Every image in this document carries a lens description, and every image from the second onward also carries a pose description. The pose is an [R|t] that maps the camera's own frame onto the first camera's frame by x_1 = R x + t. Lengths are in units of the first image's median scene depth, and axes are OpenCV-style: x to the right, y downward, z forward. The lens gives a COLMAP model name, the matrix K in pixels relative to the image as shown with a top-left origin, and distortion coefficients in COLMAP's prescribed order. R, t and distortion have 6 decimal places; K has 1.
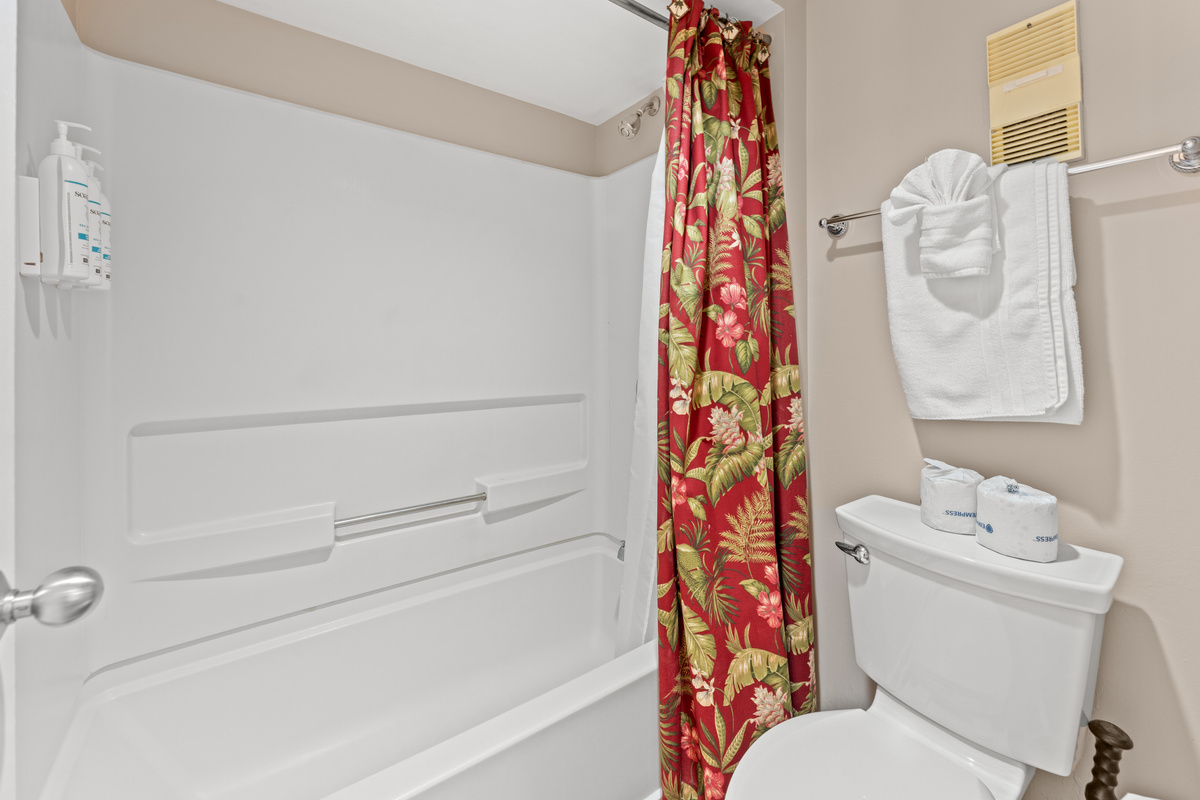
lens RADIAL K [[485.4, 0, 608.0], [0, 485.4, 365.4], [0, 0, 1]] dist [-0.001727, -0.000106]
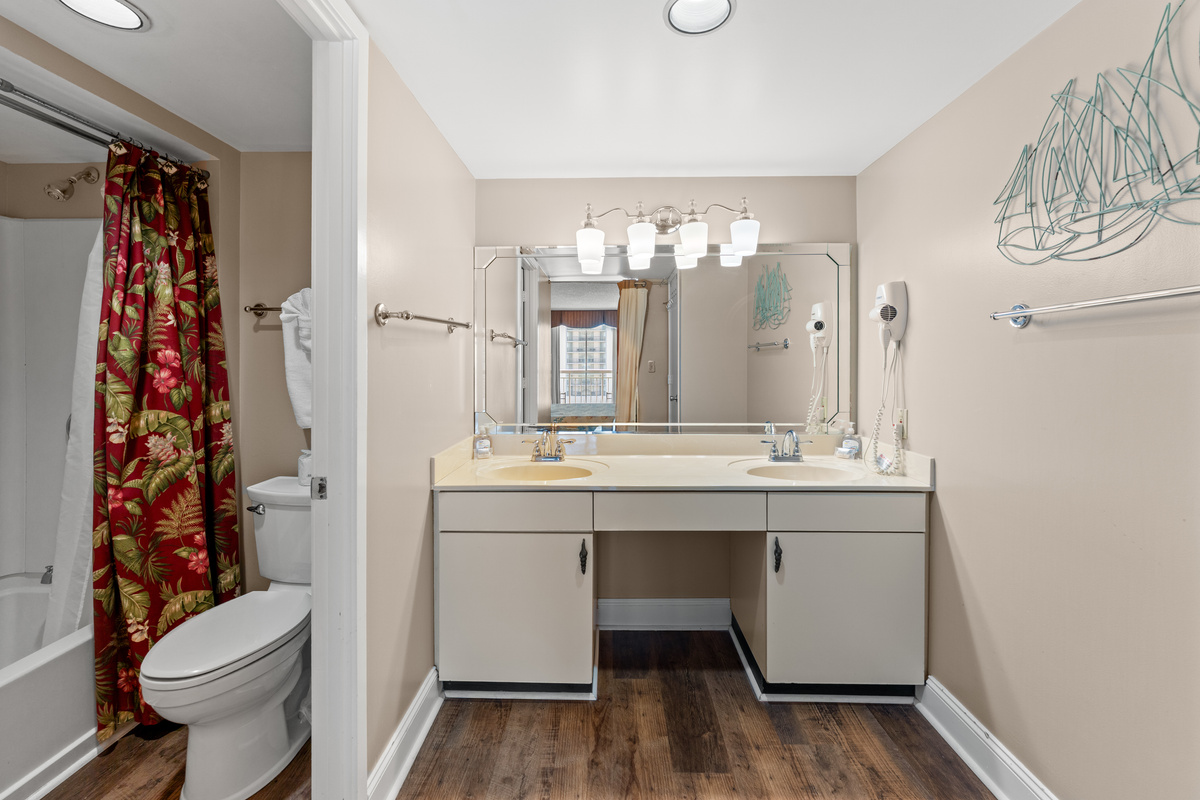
lens RADIAL K [[485.4, 0, 608.0], [0, 485.4, 365.4], [0, 0, 1]] dist [-0.001727, -0.000106]
pose [[0.610989, 0.005875, 0.791617, -0.090067], [0.009078, 0.999855, -0.014428, -0.087092], [-0.791587, 0.016002, 0.610847, -0.945877]]
